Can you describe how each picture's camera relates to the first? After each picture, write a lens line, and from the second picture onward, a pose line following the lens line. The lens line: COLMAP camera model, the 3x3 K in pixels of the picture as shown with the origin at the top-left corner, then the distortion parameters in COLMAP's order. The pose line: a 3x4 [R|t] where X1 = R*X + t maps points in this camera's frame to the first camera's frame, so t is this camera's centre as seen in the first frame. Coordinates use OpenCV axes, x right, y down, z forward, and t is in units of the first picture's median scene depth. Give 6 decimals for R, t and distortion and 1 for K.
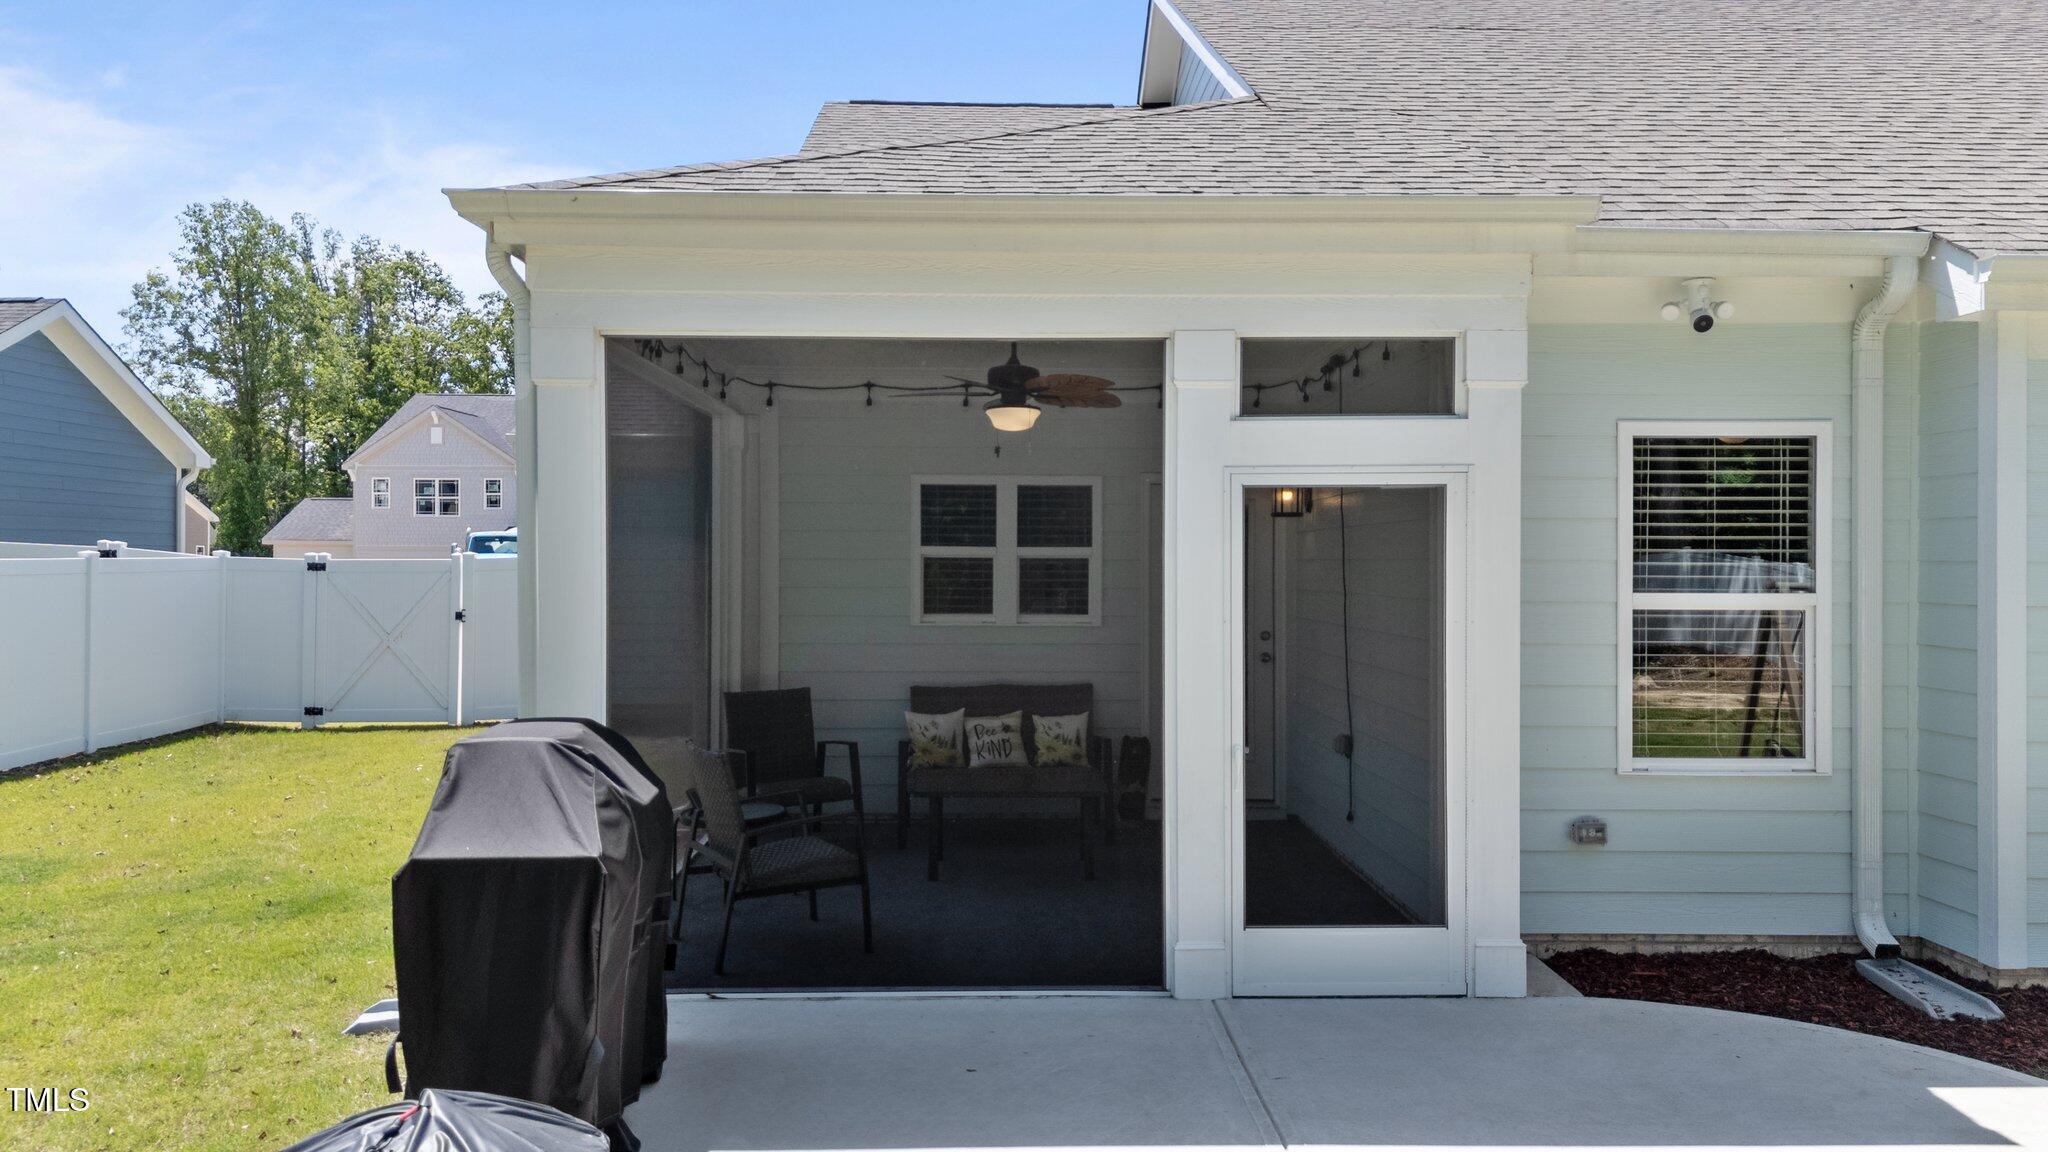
lens RADIAL K [[1515.6, 0, 1032.0], [0, 1515.6, 565.7], [0, 0, 1]] dist [0.088020, -0.088926]
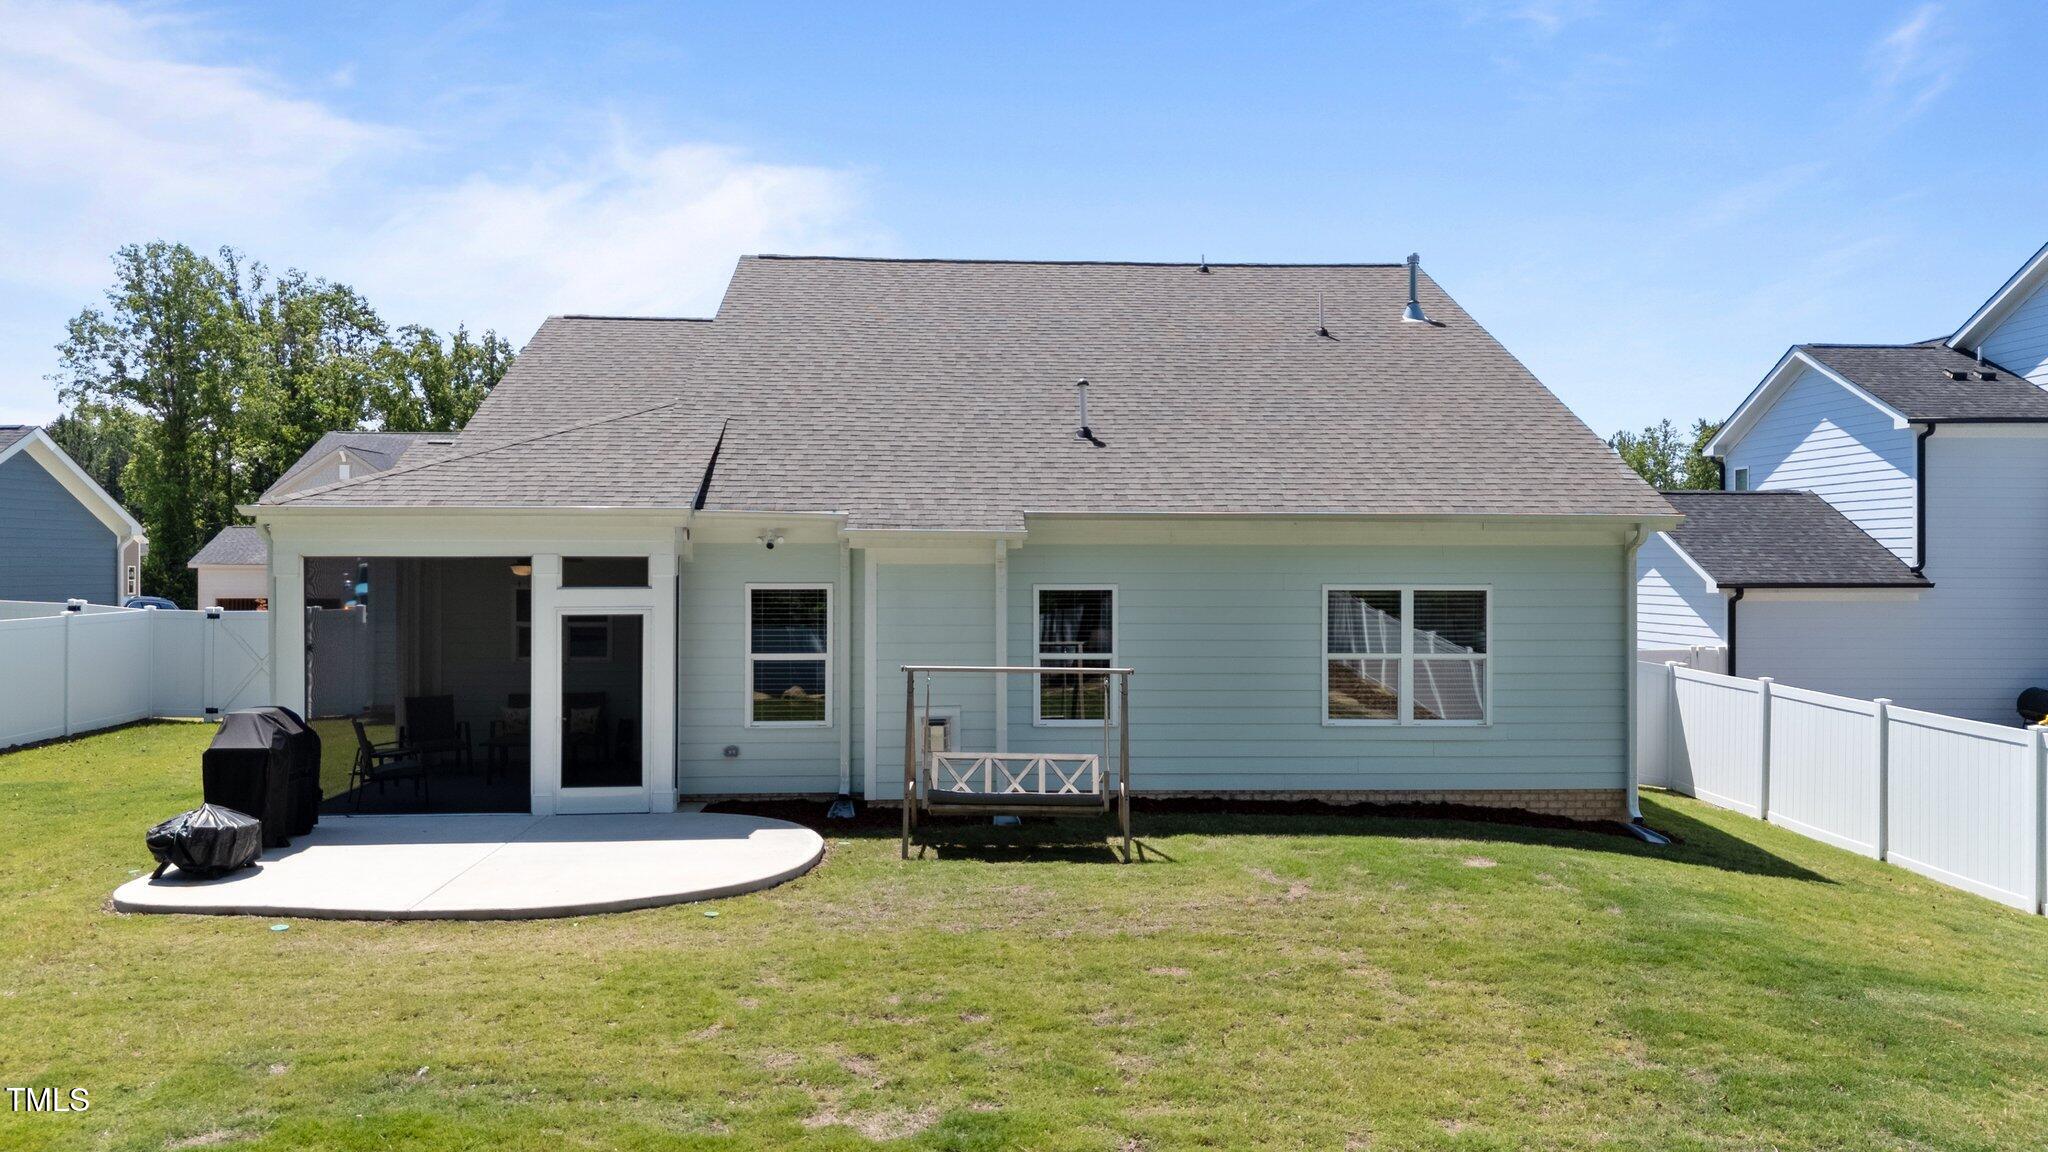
lens RADIAL K [[1515.6, 0, 1032.0], [0, 1515.6, 565.7], [0, 0, 1]] dist [0.088020, -0.088926]
pose [[0.999418, 0.000100, 0.034110, 0.050049], [0.000015, 0.999994, -0.003362, -0.007538], [-0.034110, 0.003360, 0.999412, -0.094934]]
